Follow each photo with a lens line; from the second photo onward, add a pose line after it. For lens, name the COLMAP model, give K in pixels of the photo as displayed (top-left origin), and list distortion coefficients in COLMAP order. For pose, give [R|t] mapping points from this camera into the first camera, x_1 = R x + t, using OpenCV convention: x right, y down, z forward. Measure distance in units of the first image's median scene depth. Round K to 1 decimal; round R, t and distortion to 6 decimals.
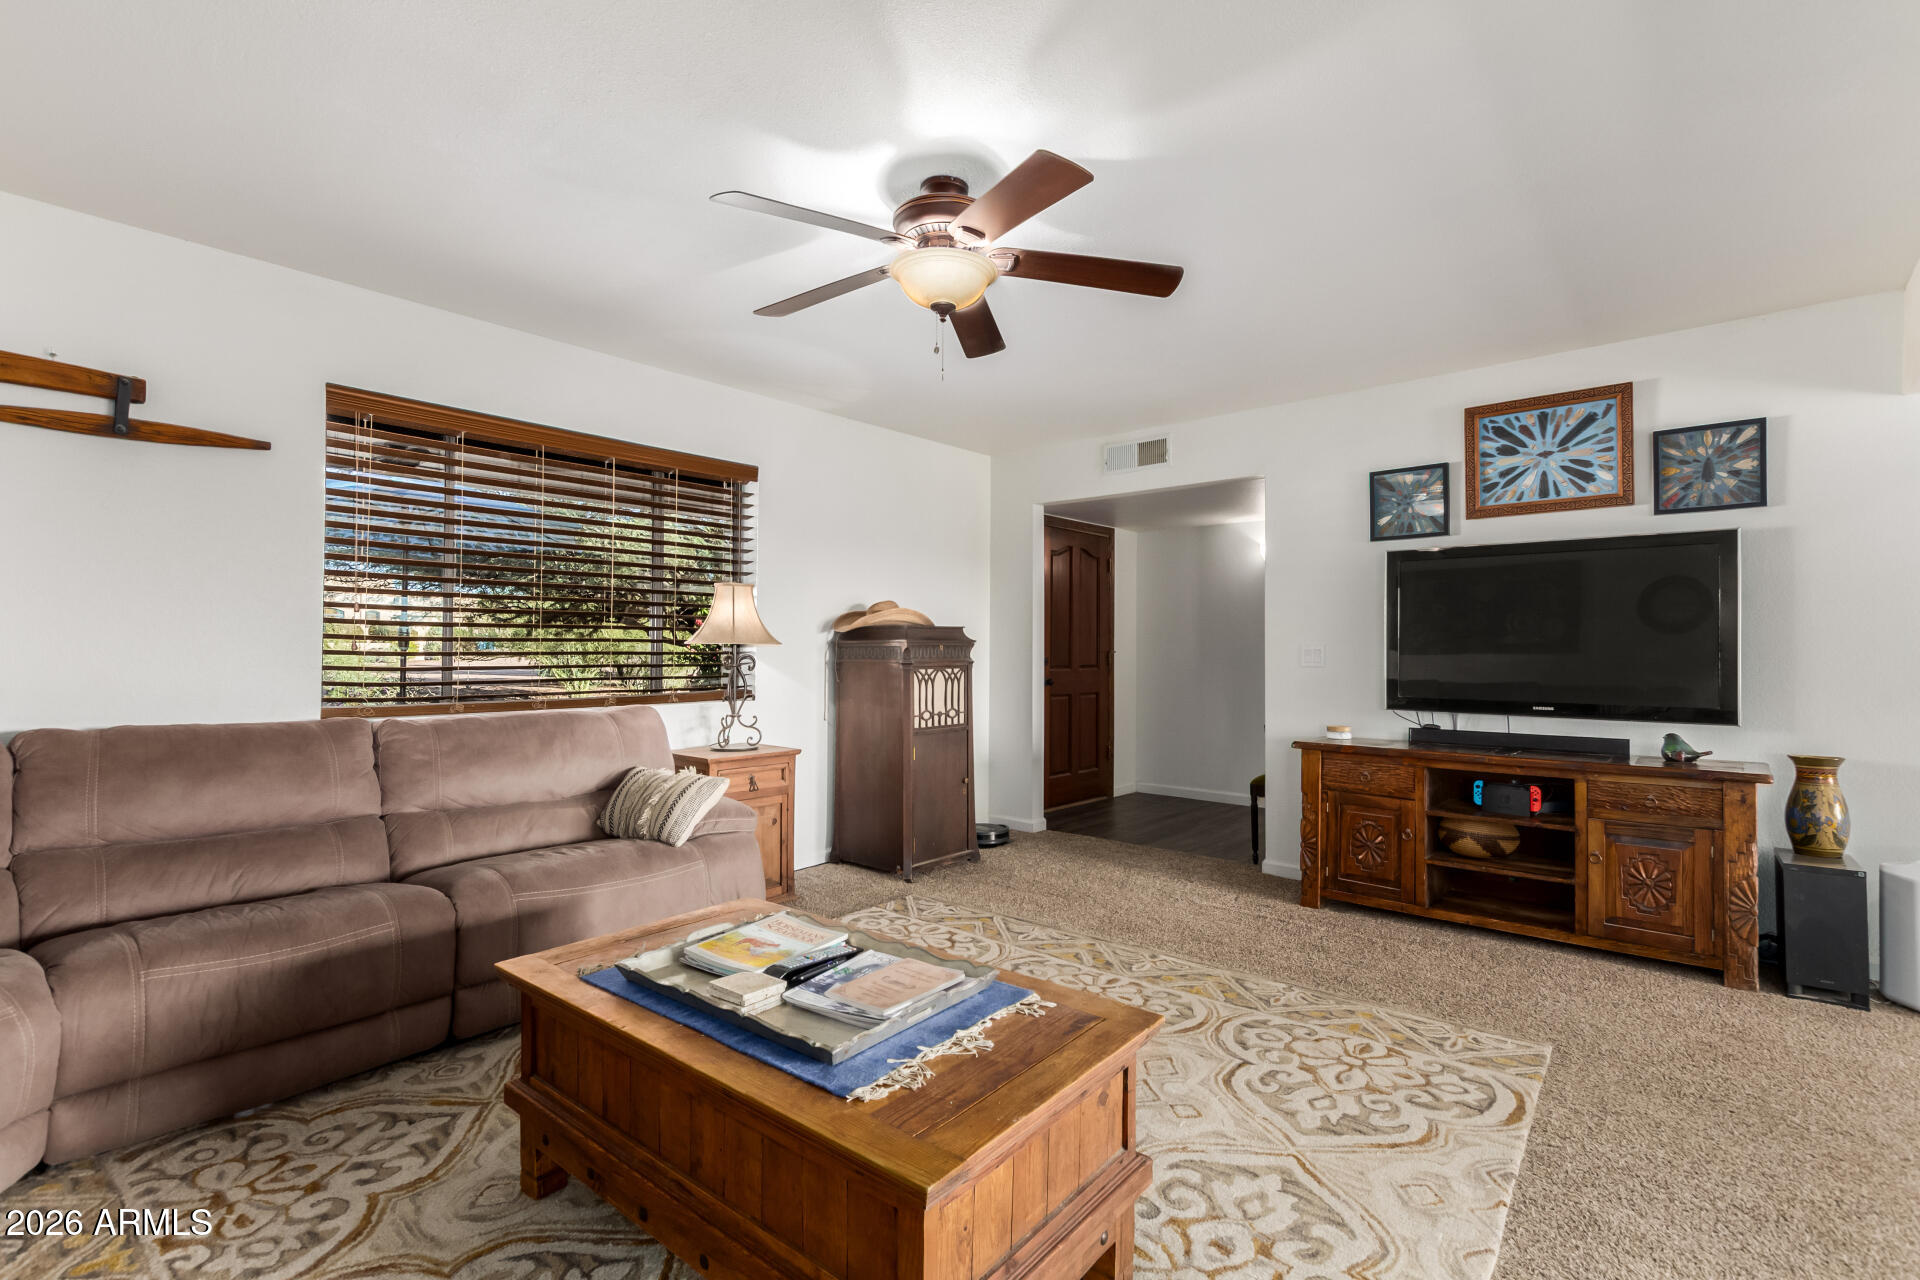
lens RADIAL K [[909.6, 0, 1000.1], [0, 909.6, 642.0], [0, 0, 1]] dist [0.006755, -0.003224]
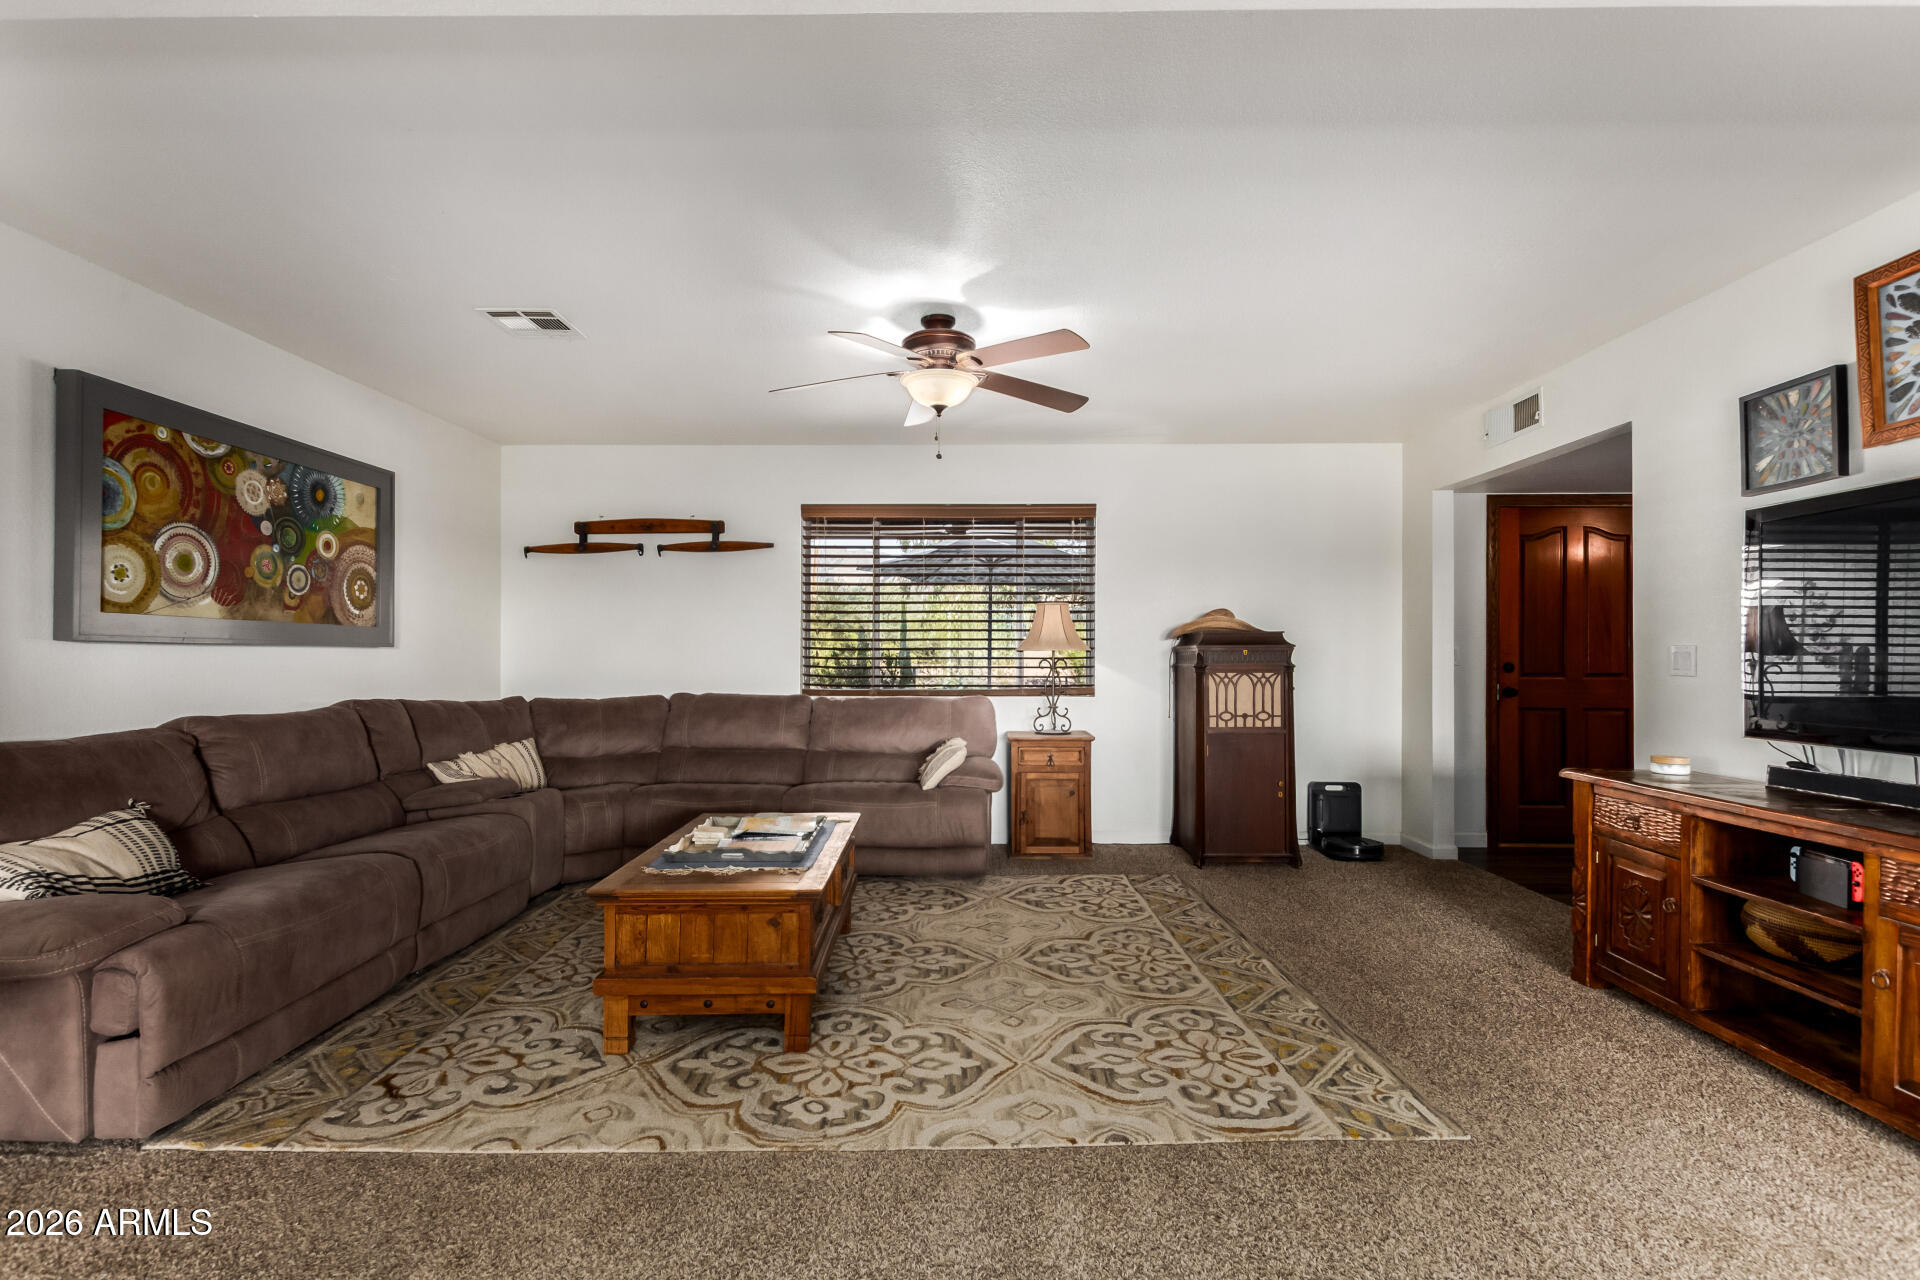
lens RADIAL K [[909.6, 0, 912.8], [0, 909.6, 651.9], [0, 0, 1]] dist [0.006755, -0.003224]
pose [[0.611818, -0.006666, -0.790970, 0.681106], [0.009120, 0.999957, -0.001373, 0.004861], [0.790946, -0.006374, 0.611853, 0.080101]]
